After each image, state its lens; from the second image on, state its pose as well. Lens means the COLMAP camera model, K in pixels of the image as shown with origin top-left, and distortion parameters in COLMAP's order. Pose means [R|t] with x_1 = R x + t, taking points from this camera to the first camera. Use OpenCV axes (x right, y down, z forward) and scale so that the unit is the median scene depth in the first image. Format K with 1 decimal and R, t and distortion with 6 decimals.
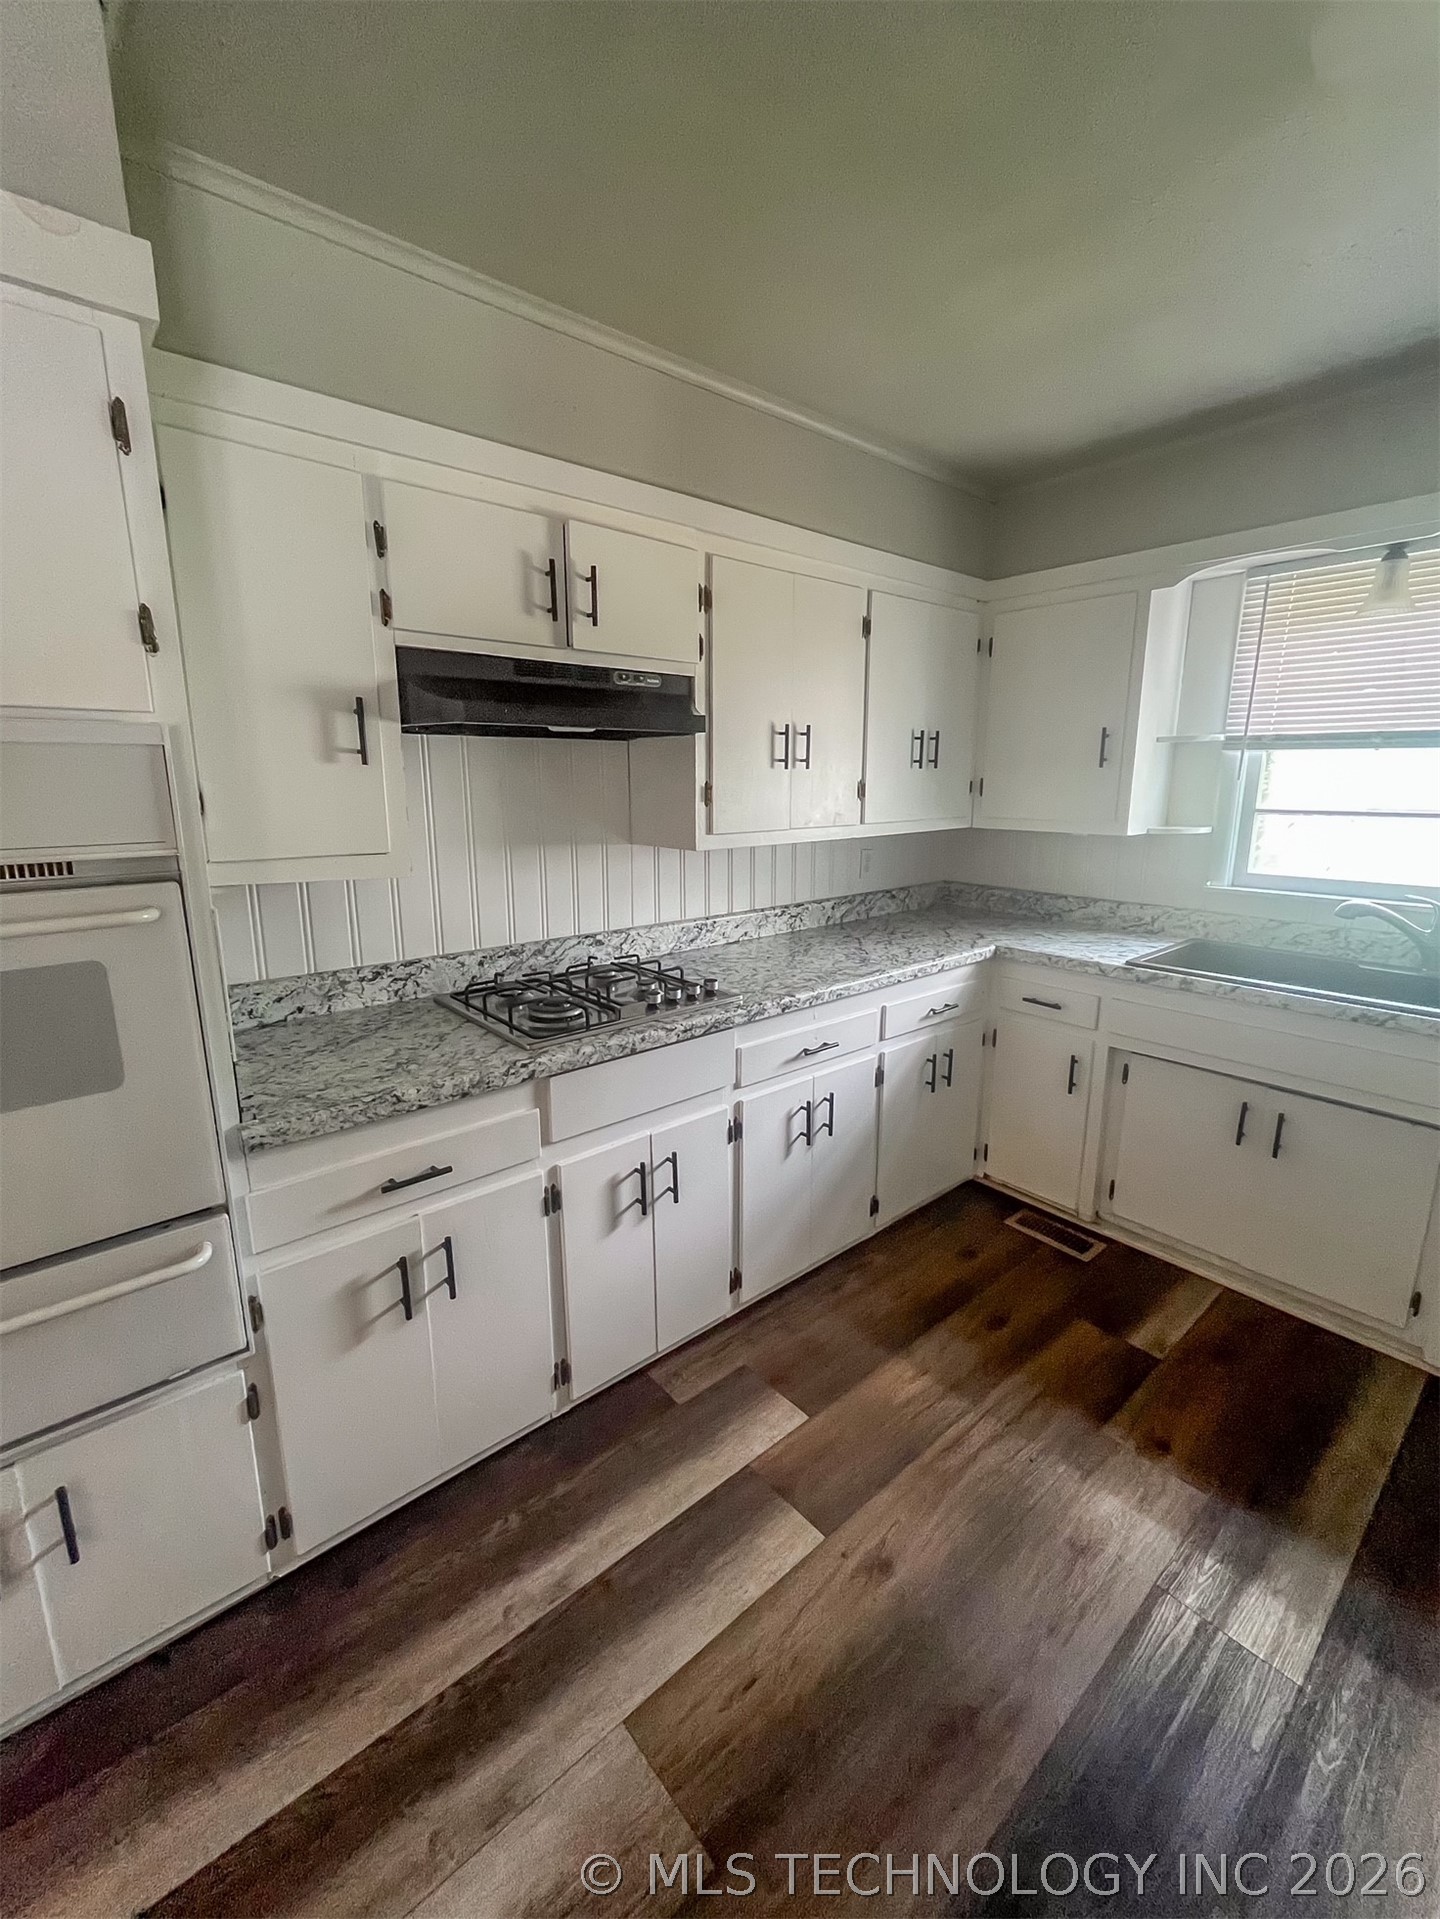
lens RADIAL K [[785.8, 0, 702.2], [0, 785.8, 949.0], [0, 0, 1]] dist [-0.002539, -0.000148]
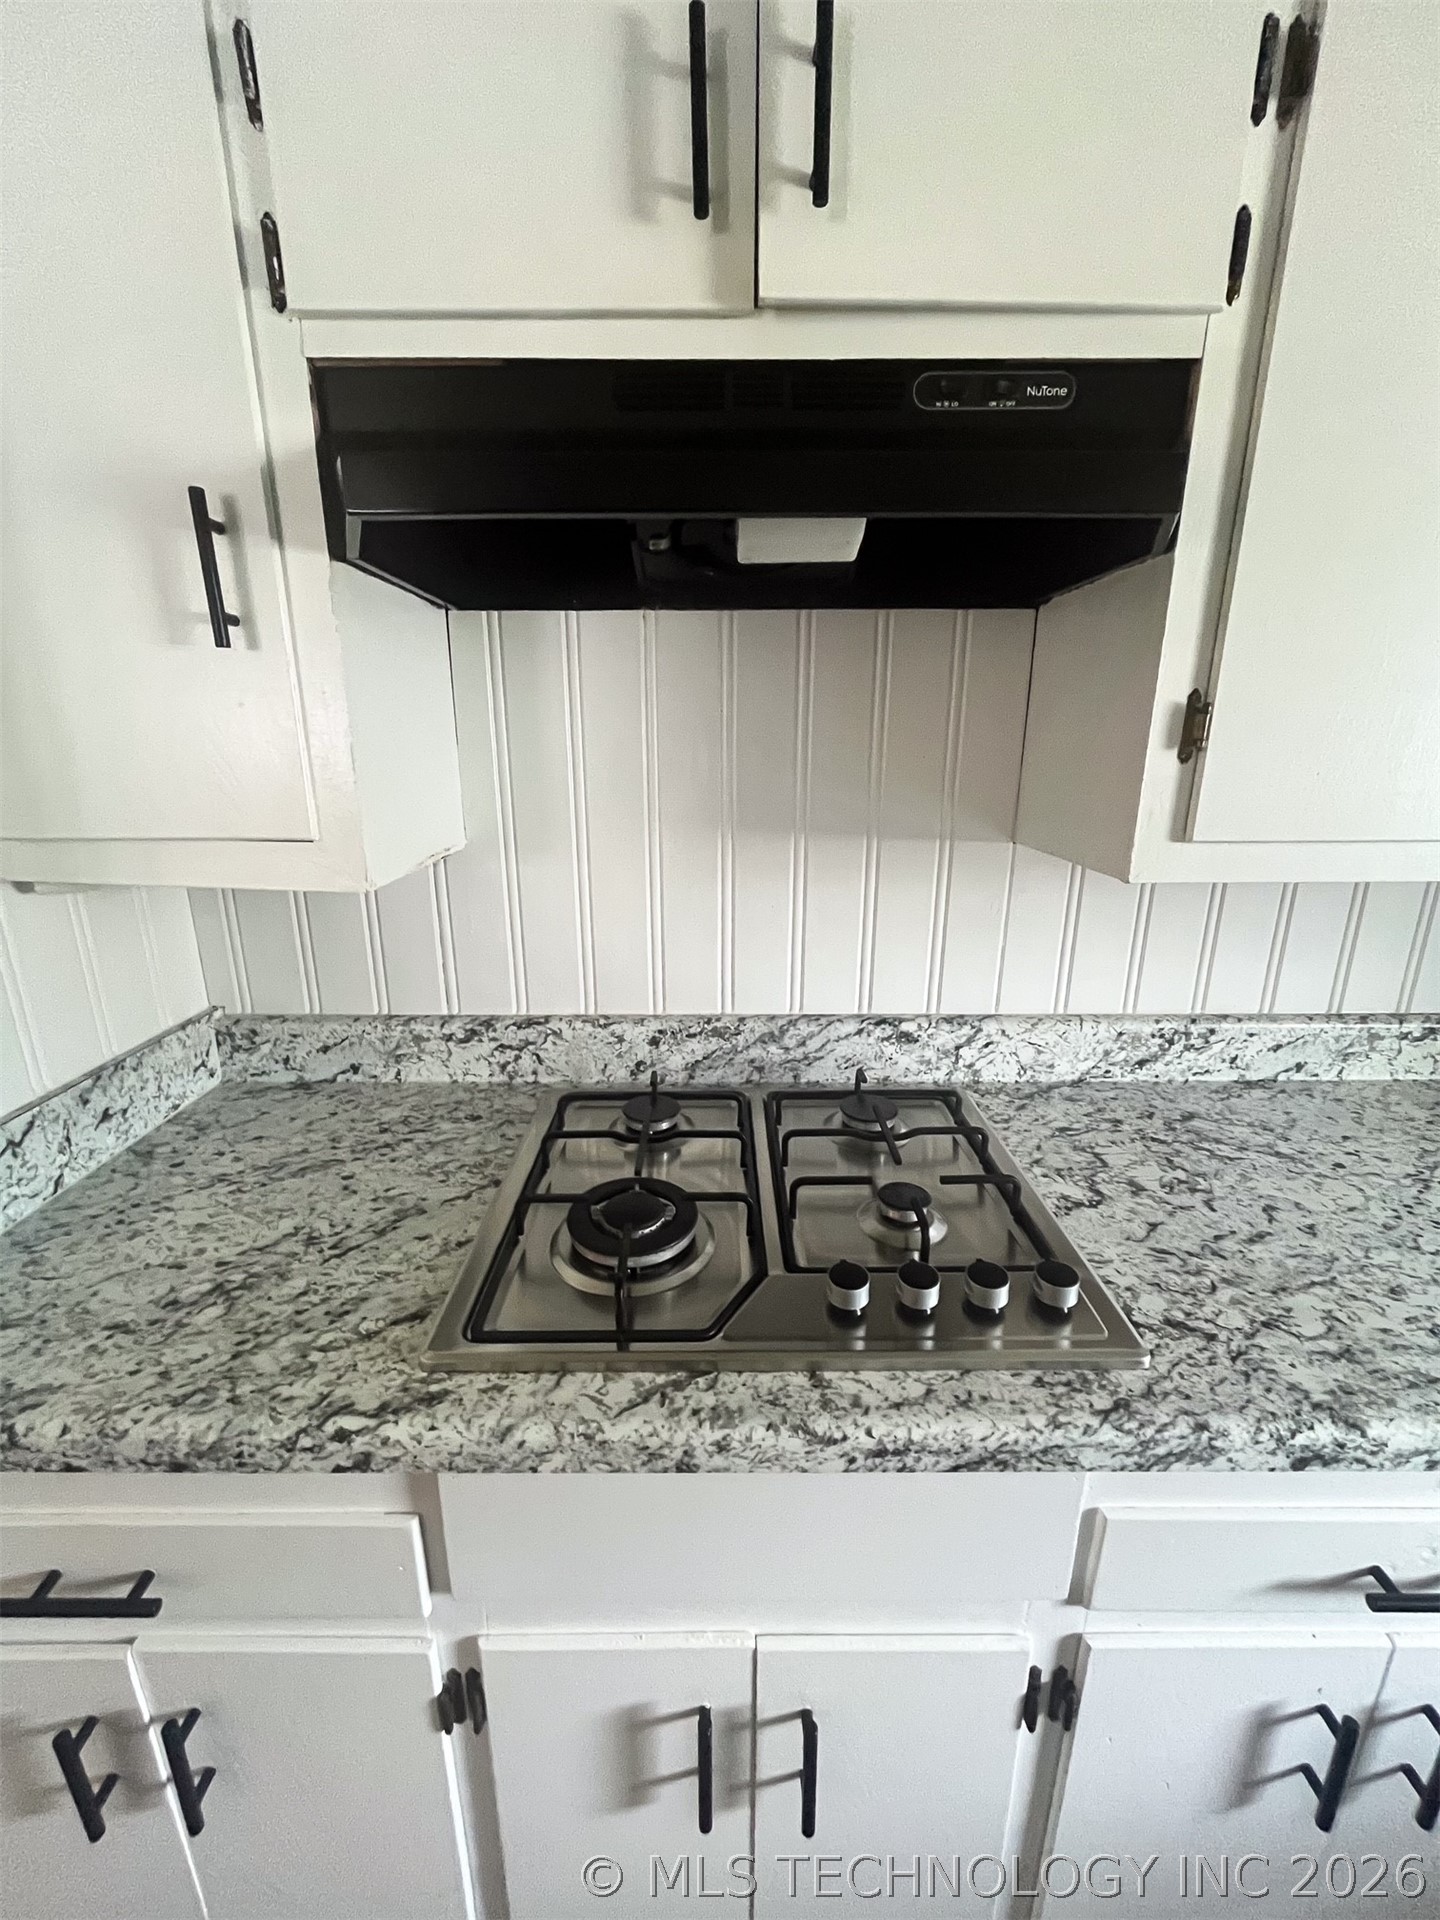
lens RADIAL K [[786.2, 0, 711.5], [0, 786.2, 962.1], [0, 0, 1]] dist [-0.002539, -0.000148]
pose [[0.772847, 0.176853, -0.609451, 0.079420], [-0.134438, 0.984212, 0.115121, -0.112077], [0.620188, -0.007038, 0.784421, 0.632834]]
